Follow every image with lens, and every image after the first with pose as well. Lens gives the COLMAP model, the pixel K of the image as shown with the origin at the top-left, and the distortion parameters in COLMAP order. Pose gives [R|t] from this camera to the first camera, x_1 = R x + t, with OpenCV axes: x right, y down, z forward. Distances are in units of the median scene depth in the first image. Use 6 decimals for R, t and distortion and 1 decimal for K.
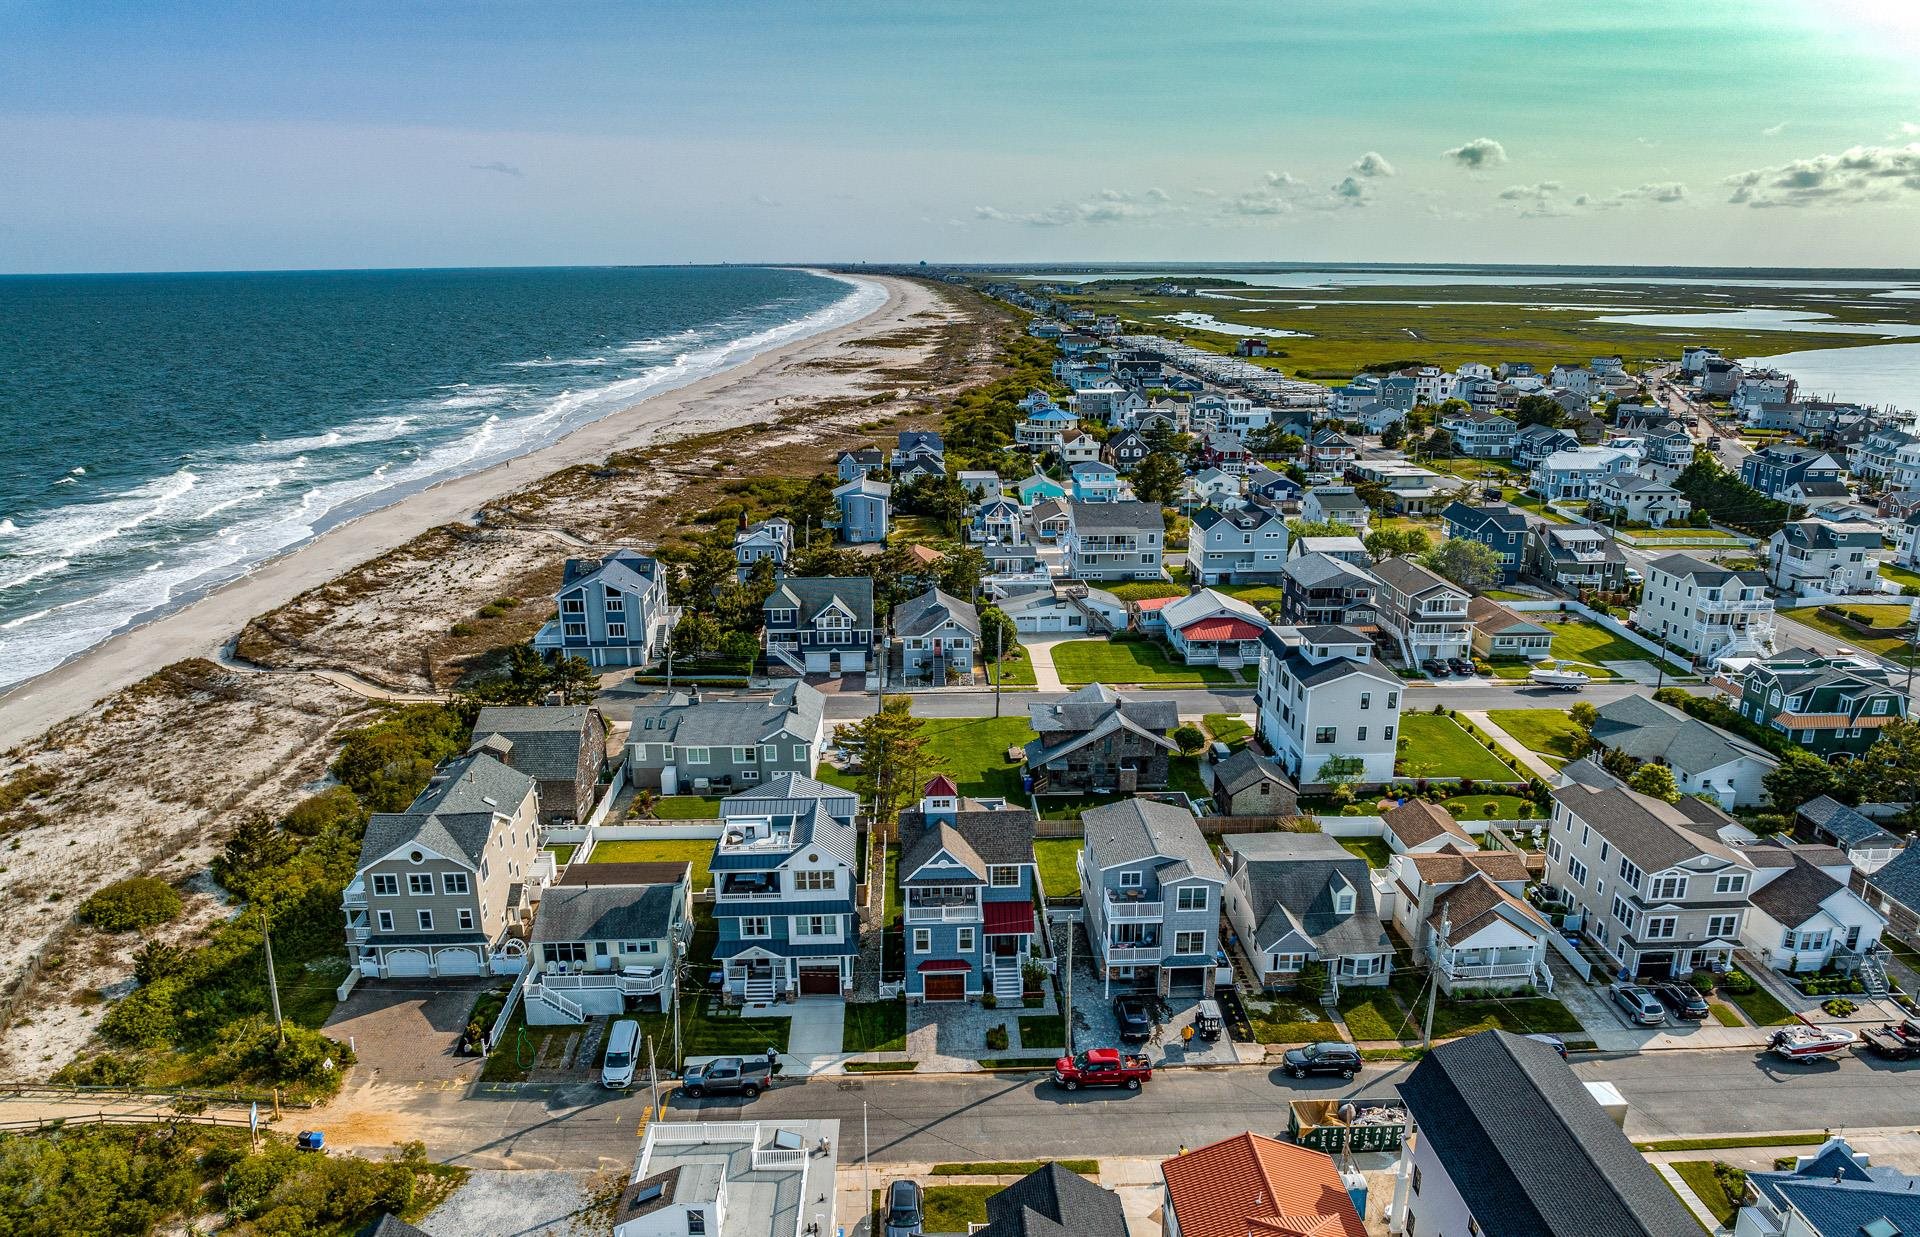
lens RADIAL K [[1365.7, 0, 960.0], [0, 1365.7, 618.5], [0, 0, 1]] dist [-0.034045, 0.000091]
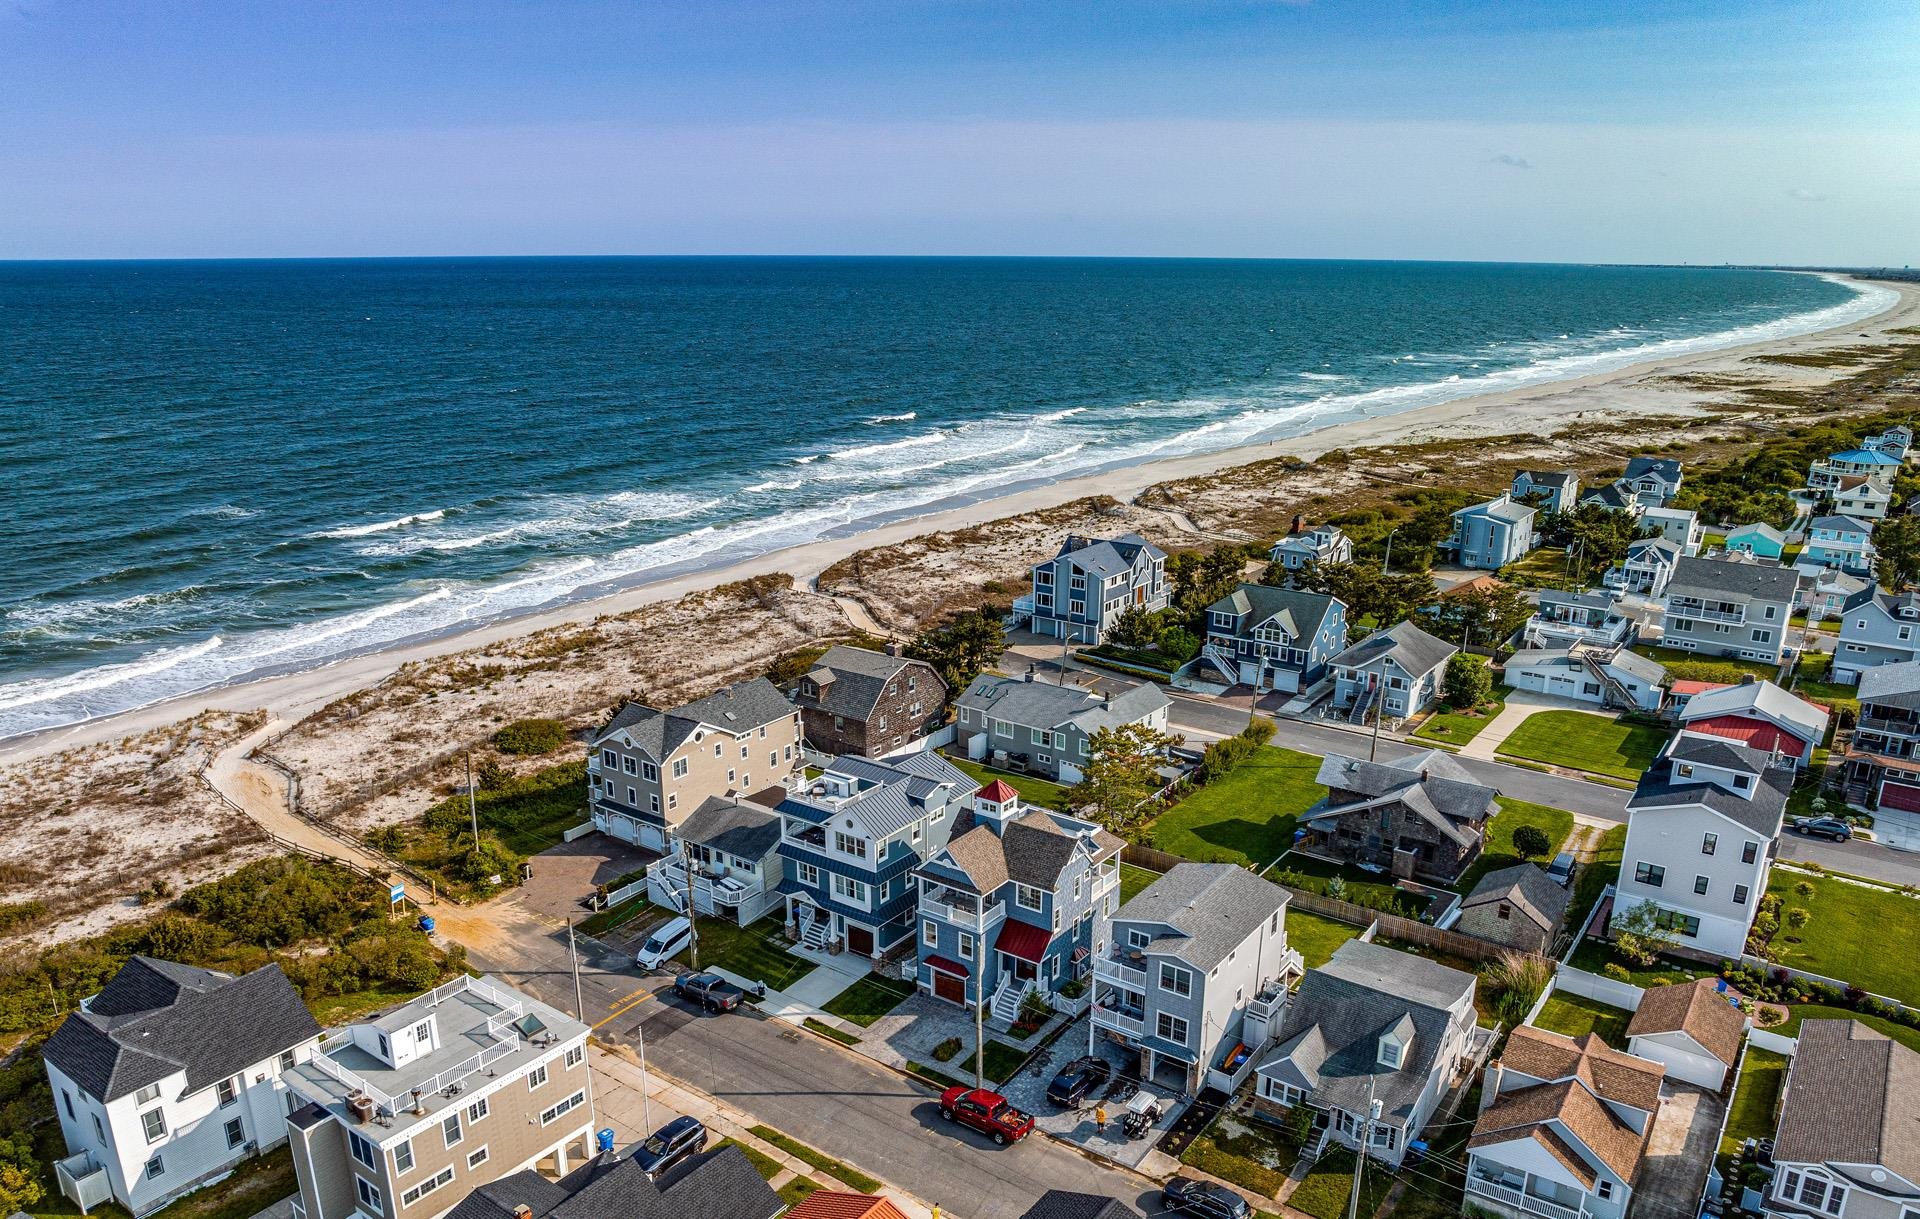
lens RADIAL K [[1361.9, 0, 960.0], [0, 1361.9, 609.5], [0, 0, 1]] dist [-0.028235, -0.002802]
pose [[0.793500, 0.164134, -0.586019, 0.381942], [-0.165110, 0.984888, 0.052284, -0.038788], [0.585745, 0.055270, 0.808609, 0.135225]]
